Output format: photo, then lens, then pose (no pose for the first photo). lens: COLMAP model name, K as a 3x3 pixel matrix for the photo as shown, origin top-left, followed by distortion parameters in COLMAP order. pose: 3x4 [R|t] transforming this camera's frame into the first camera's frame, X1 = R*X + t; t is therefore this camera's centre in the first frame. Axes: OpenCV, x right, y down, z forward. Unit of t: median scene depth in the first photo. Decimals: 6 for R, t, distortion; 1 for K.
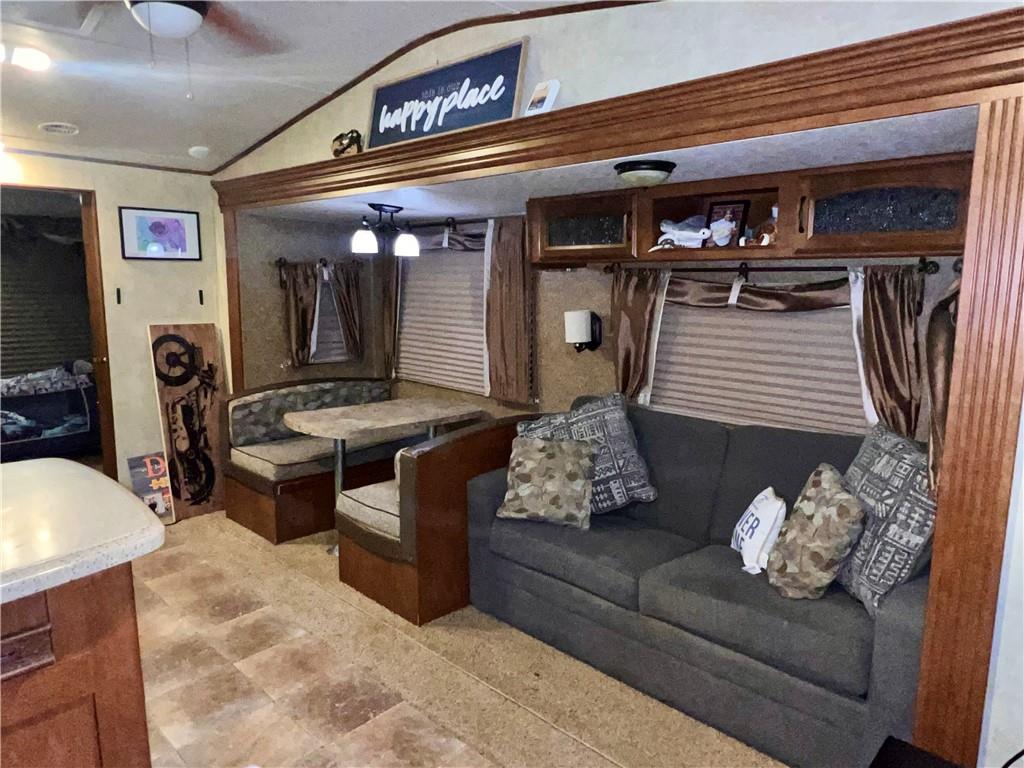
lens RADIAL K [[663.1, 0, 509.5], [0, 663.1, 384.4], [0, 0, 1]] dist [0.001639, -0.000595]
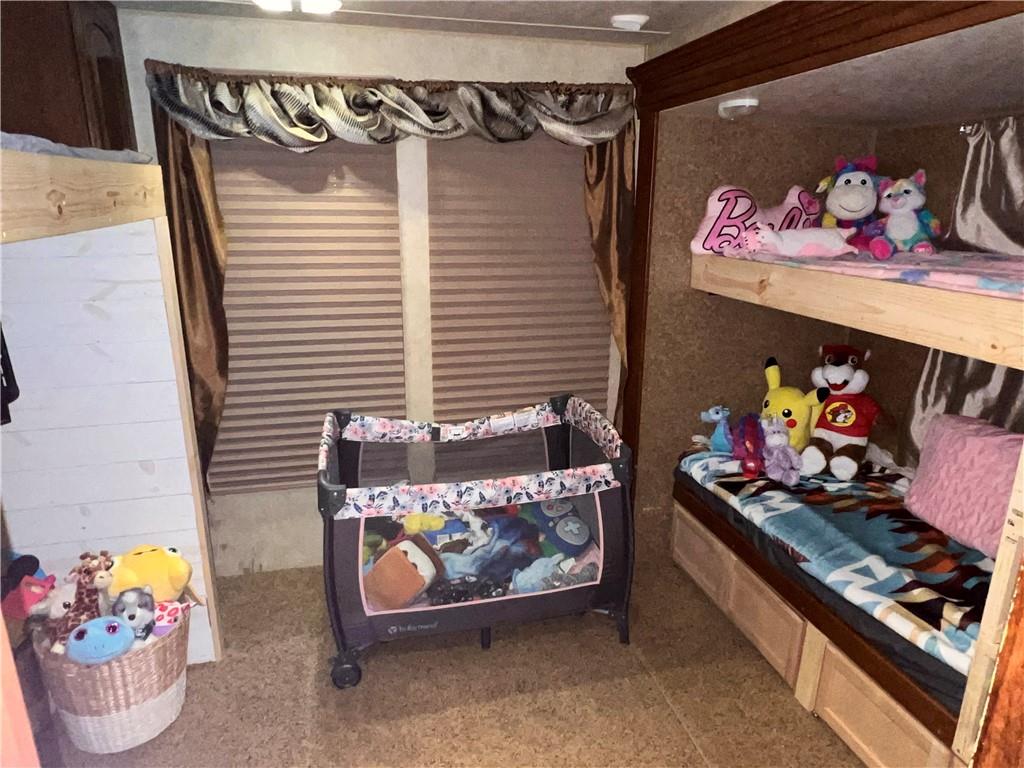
lens RADIAL K [[660.8, 0, 513.0], [0, 660.8, 386.6], [0, 0, 1]] dist [-0.003749, -0.001839]
pose [[0.844801, 0.138087, -0.516955, -0.494821], [-0.081586, 0.988072, 0.130603, -0.113974], [0.528824, -0.068157, 0.845991, 0.637967]]
